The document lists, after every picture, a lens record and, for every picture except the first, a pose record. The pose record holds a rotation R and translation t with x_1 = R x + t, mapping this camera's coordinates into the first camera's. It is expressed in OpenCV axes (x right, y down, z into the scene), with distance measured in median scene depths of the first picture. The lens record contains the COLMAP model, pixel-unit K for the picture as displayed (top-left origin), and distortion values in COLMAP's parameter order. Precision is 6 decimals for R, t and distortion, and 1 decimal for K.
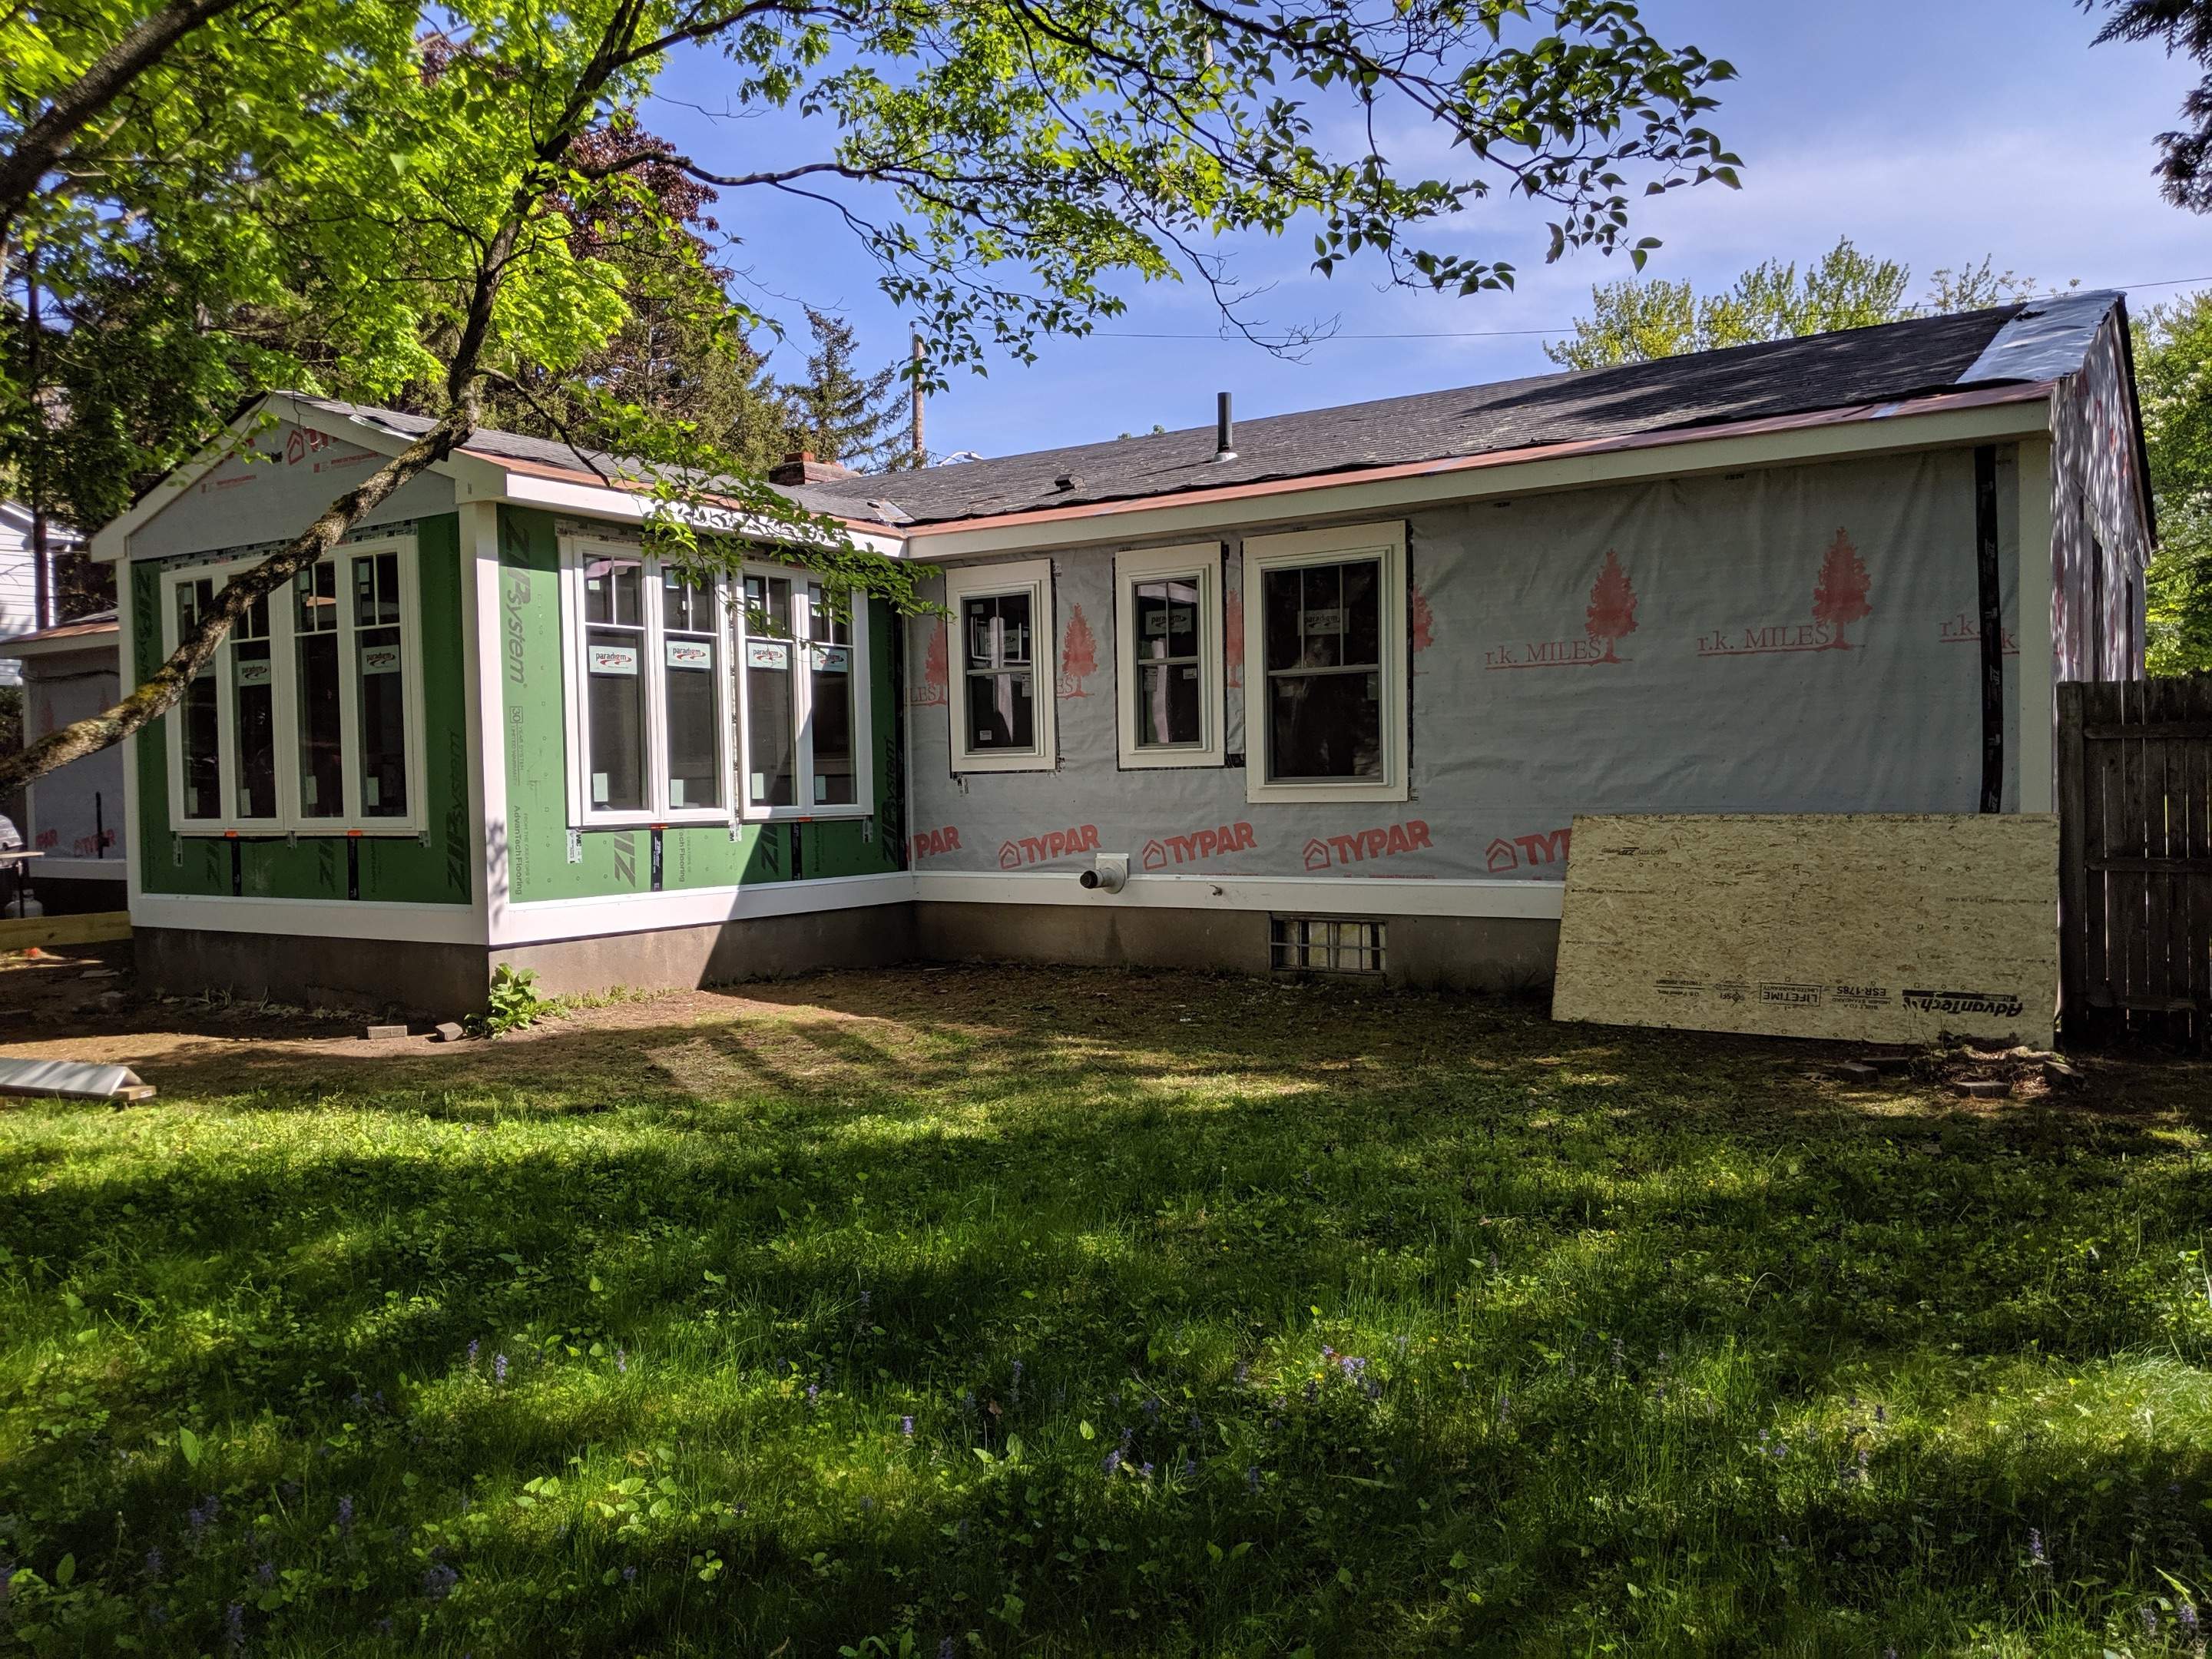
lens RADIAL K [[1710.8, 0, 1131.8], [0, 1710.8, 837.2], [0, 0, 1]] dist [0.103470, -0.156272]
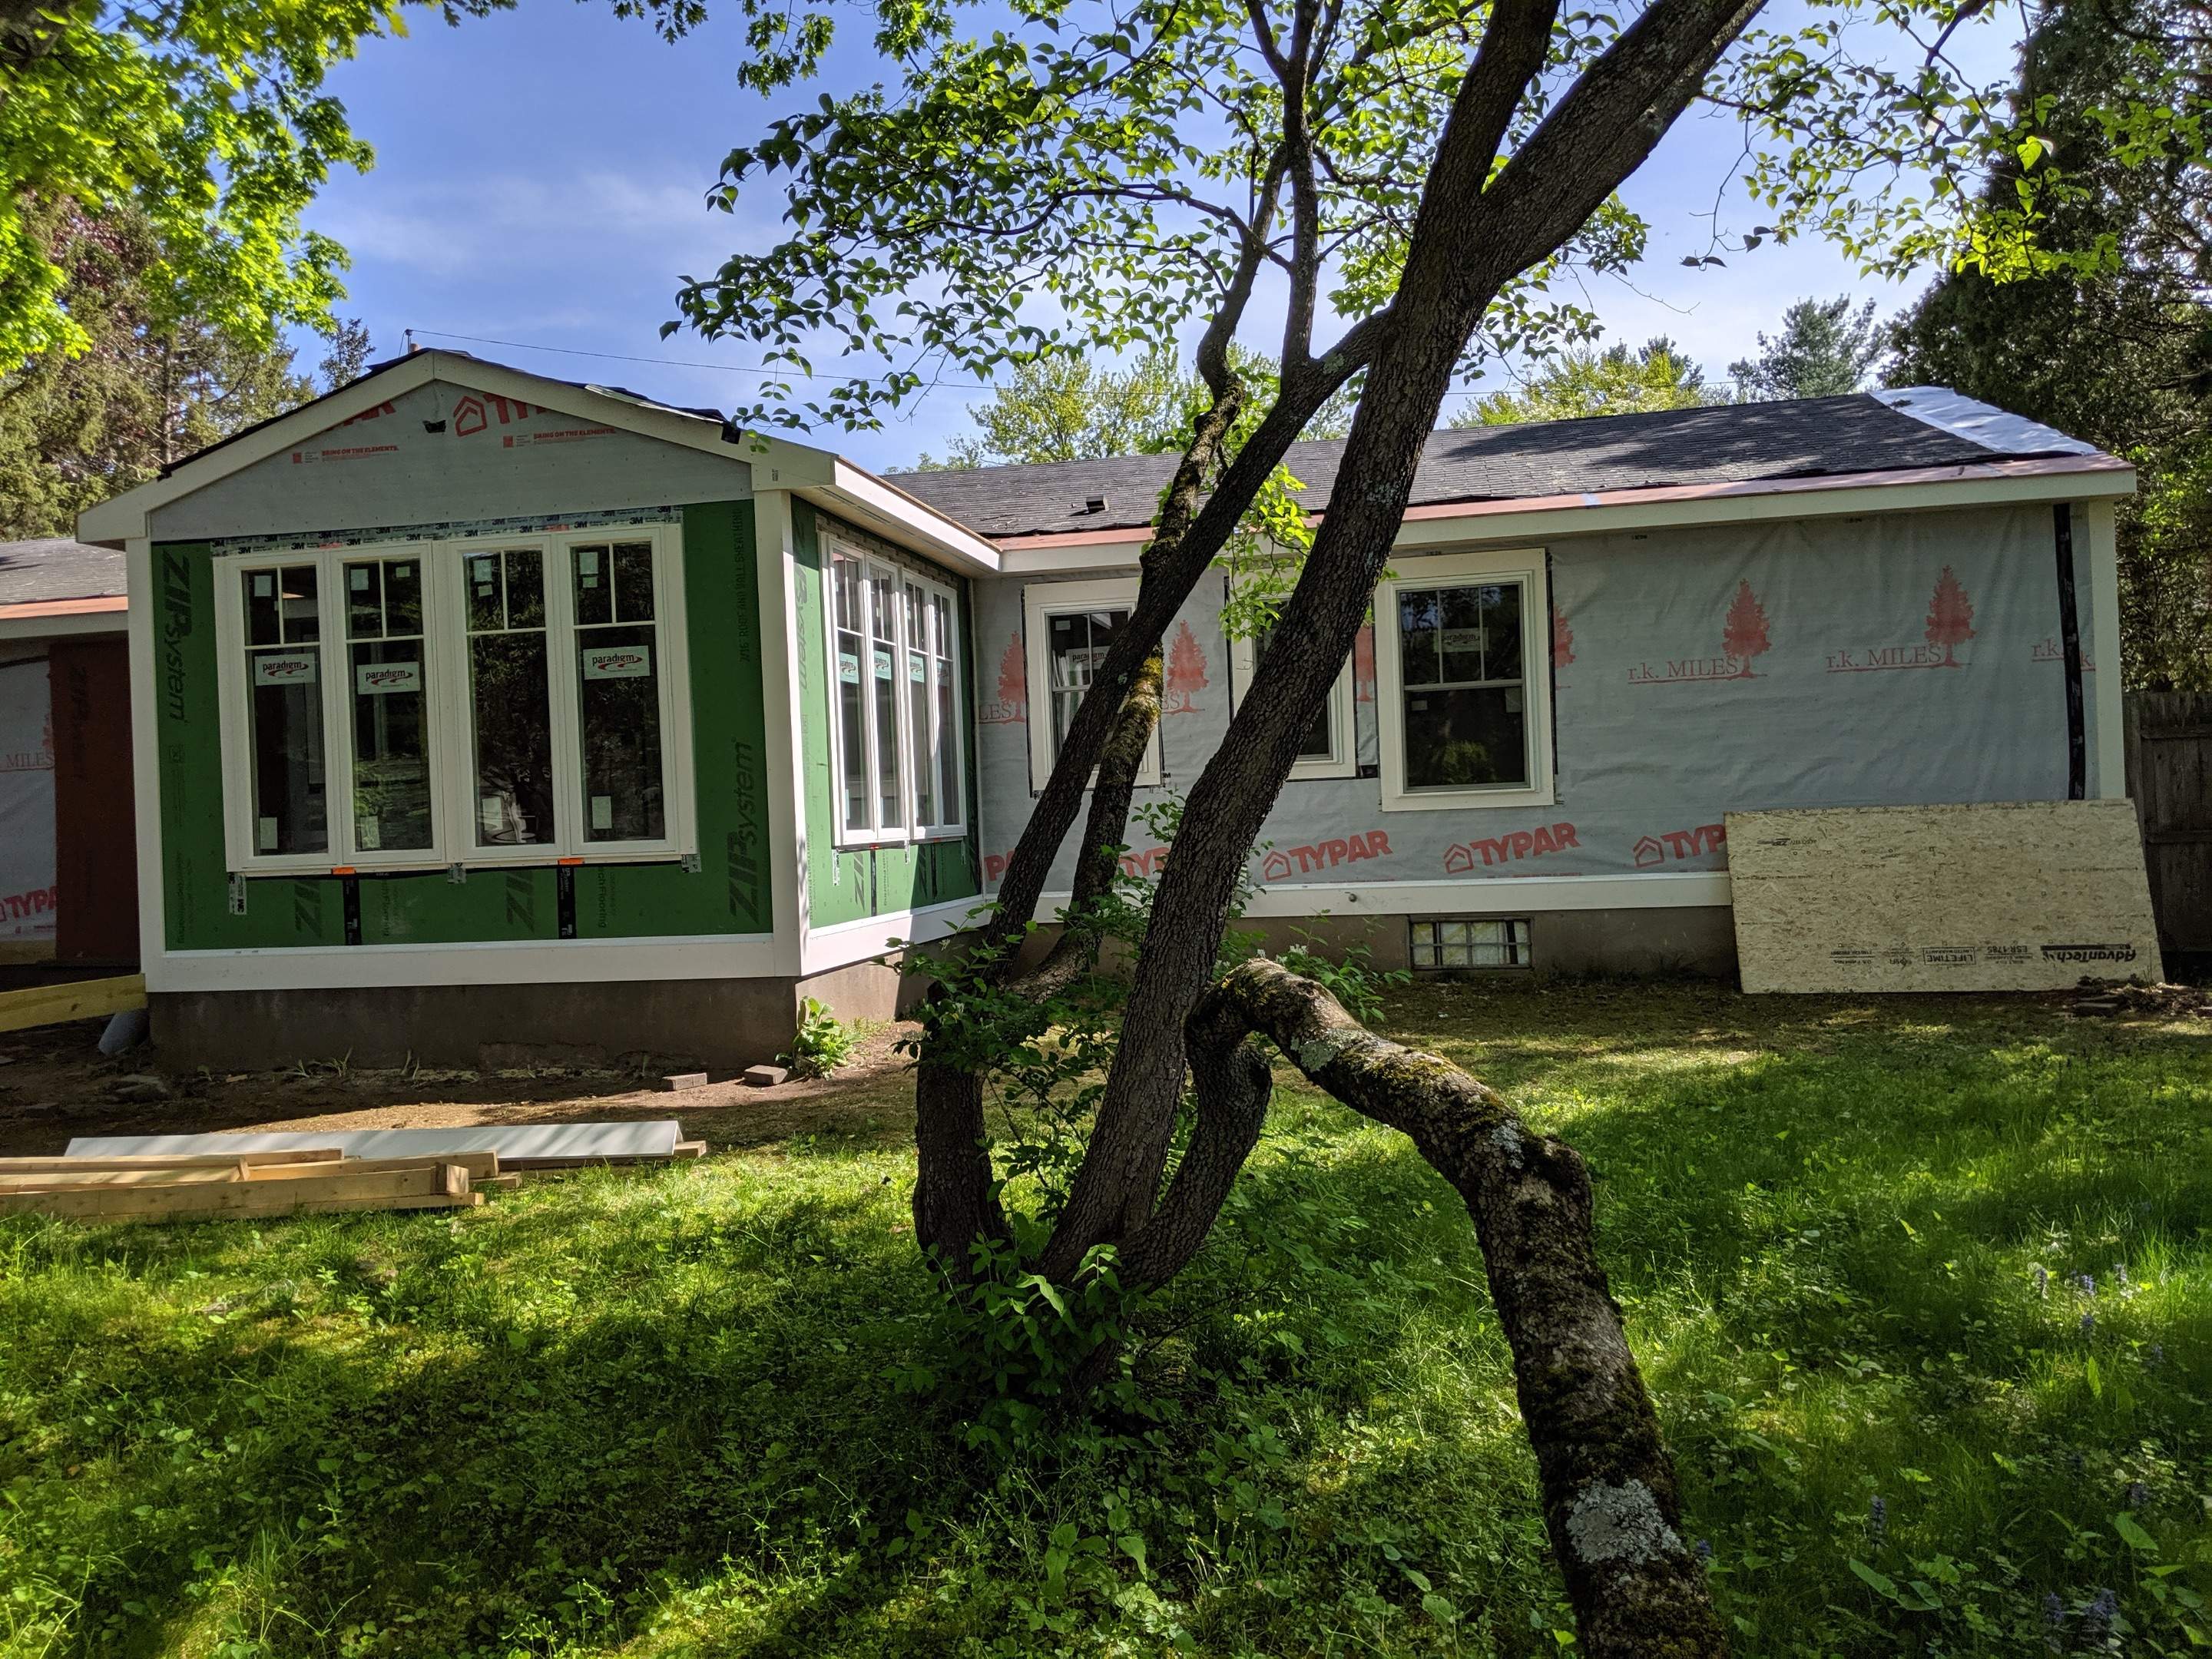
lens RADIAL K [[1707.7, 0, 1116.0], [0, 1707.7, 817.6], [0, 0, 1]] dist [0.103952, -0.173956]
pose [[0.928133, -0.019441, 0.371740, -0.510192], [0.034722, 0.998803, -0.034456, 0.015075], [-0.370625, 0.044887, 0.927697, 0.095752]]
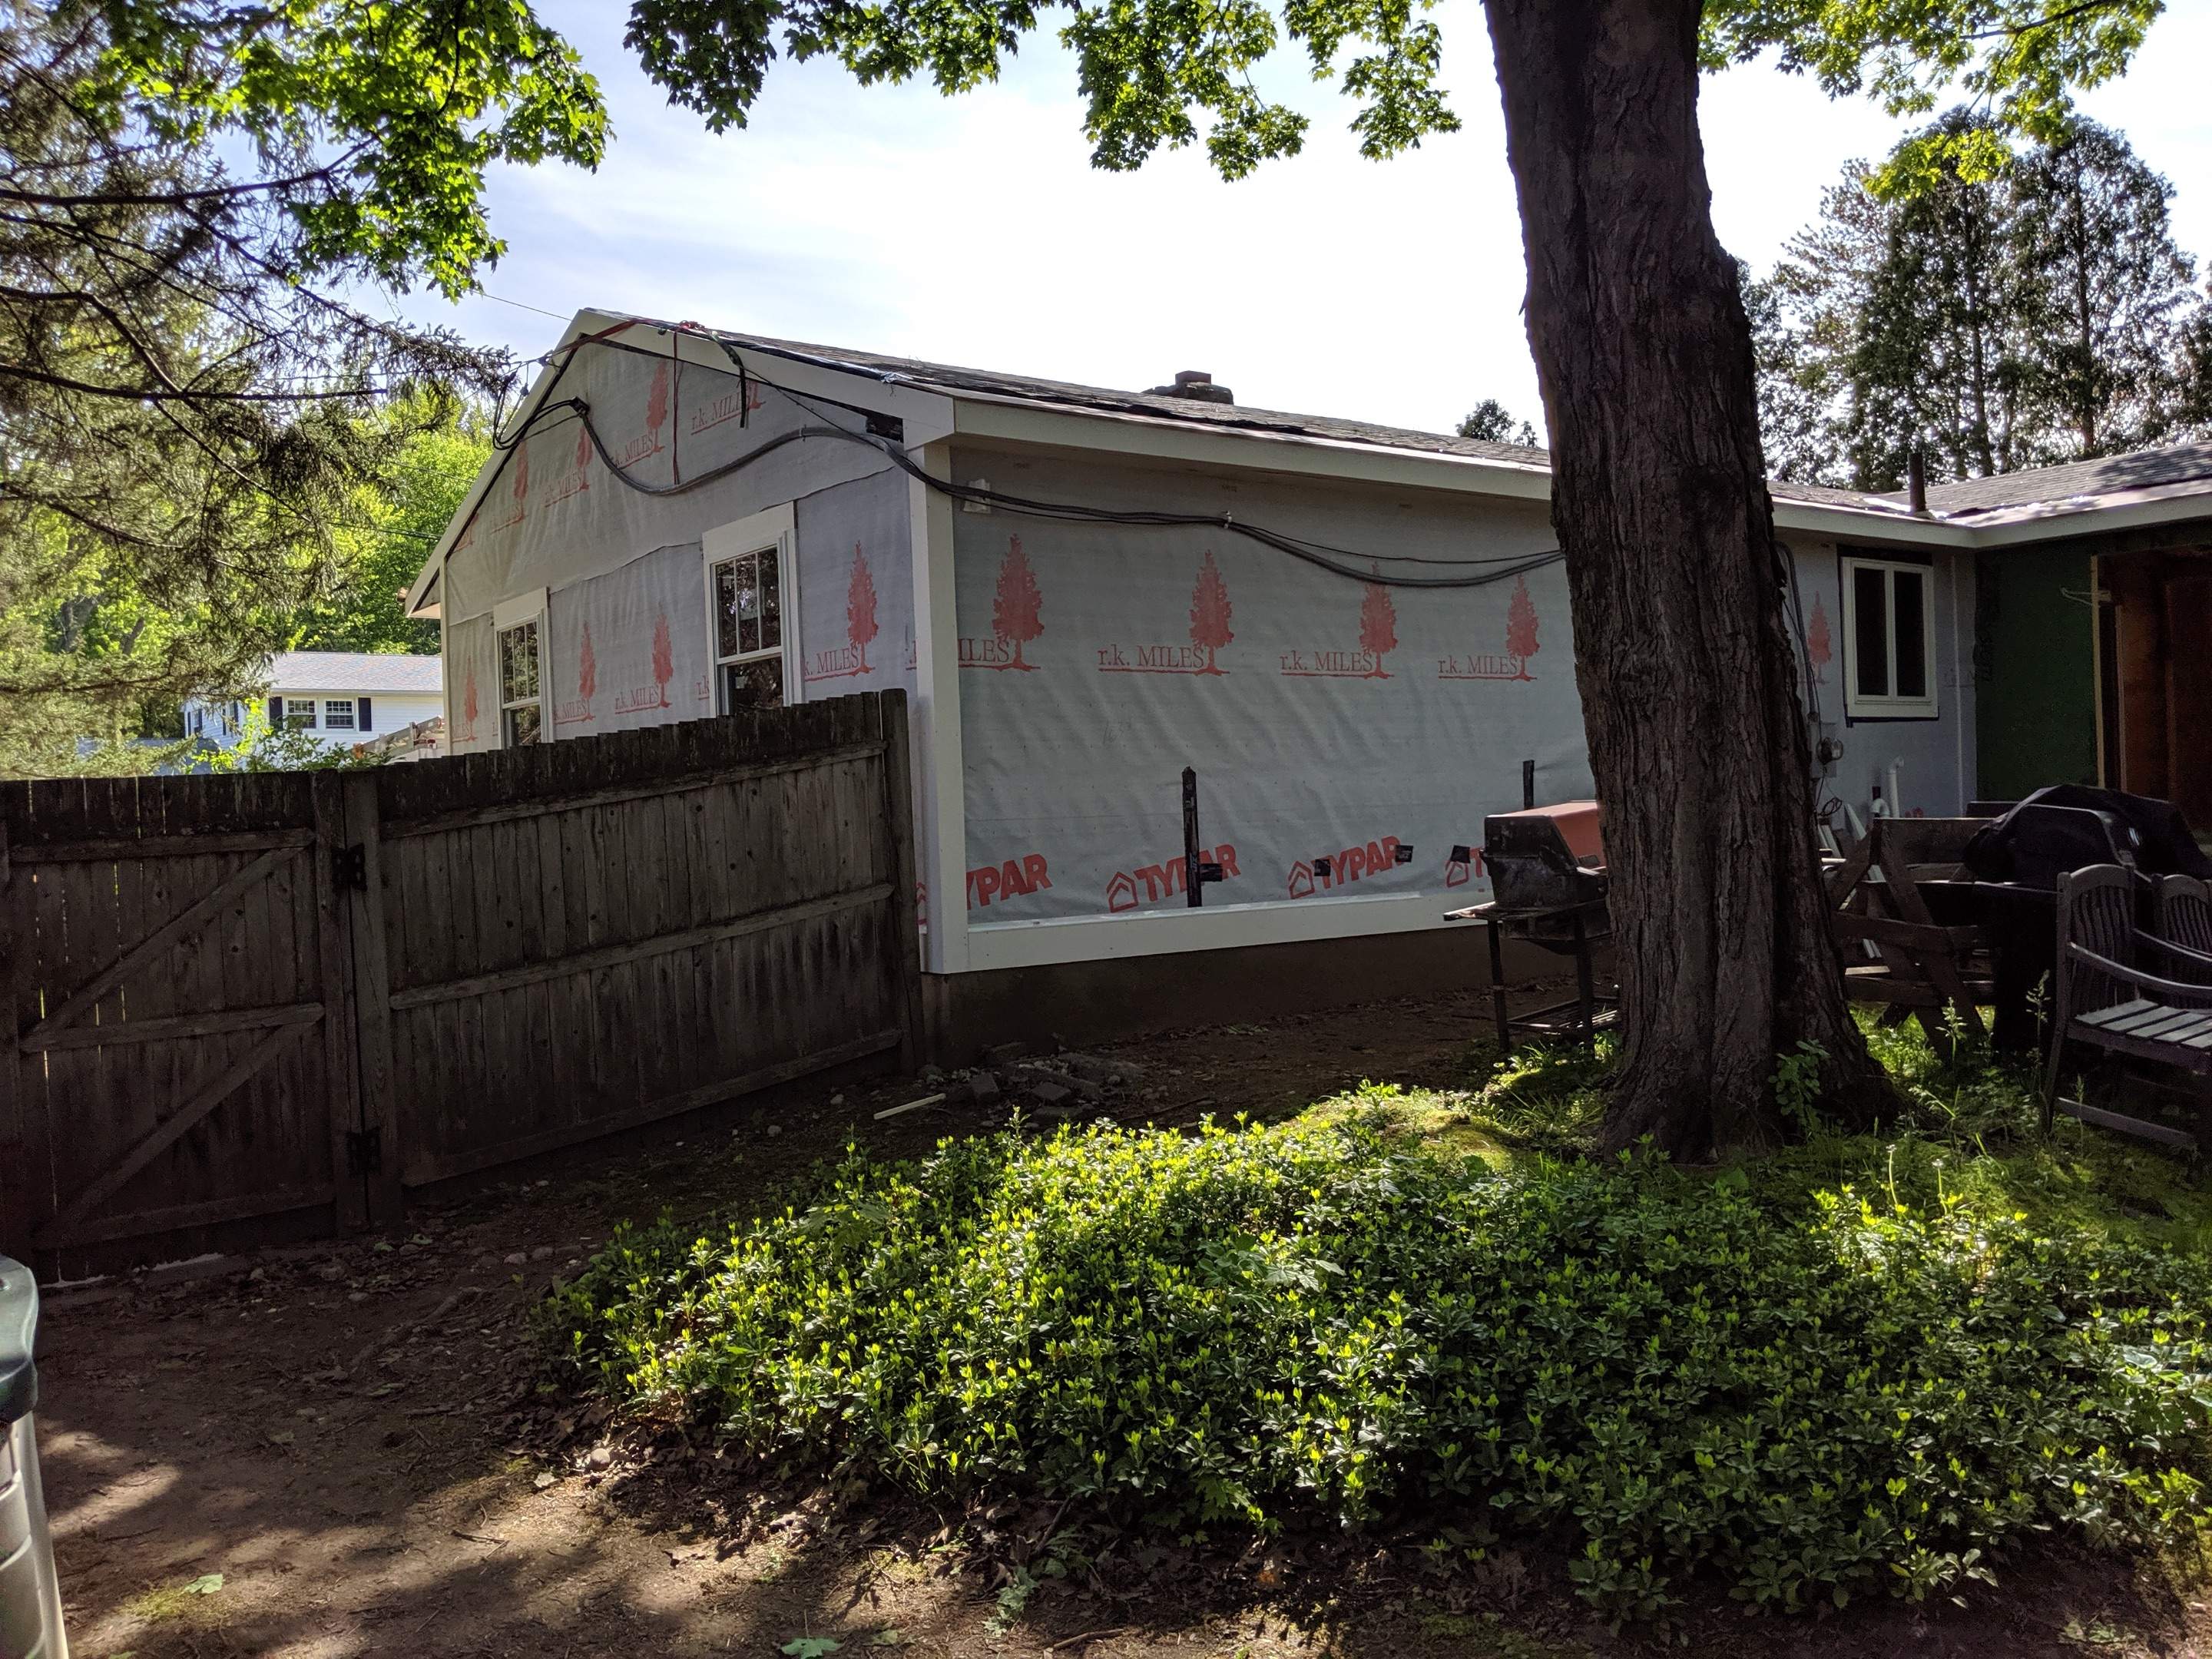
lens RADIAL K [[1758.0, 0, 1155.6], [0, 1758.0, 840.3], [0, 0, 1]] dist [0.060503, -0.069957]
pose [[0.347866, -0.003171, 0.937539, -1.892981], [0.062386, 0.997856, -0.019772, 0.004783], [-0.935466, 0.065367, 0.347318, 1.522749]]
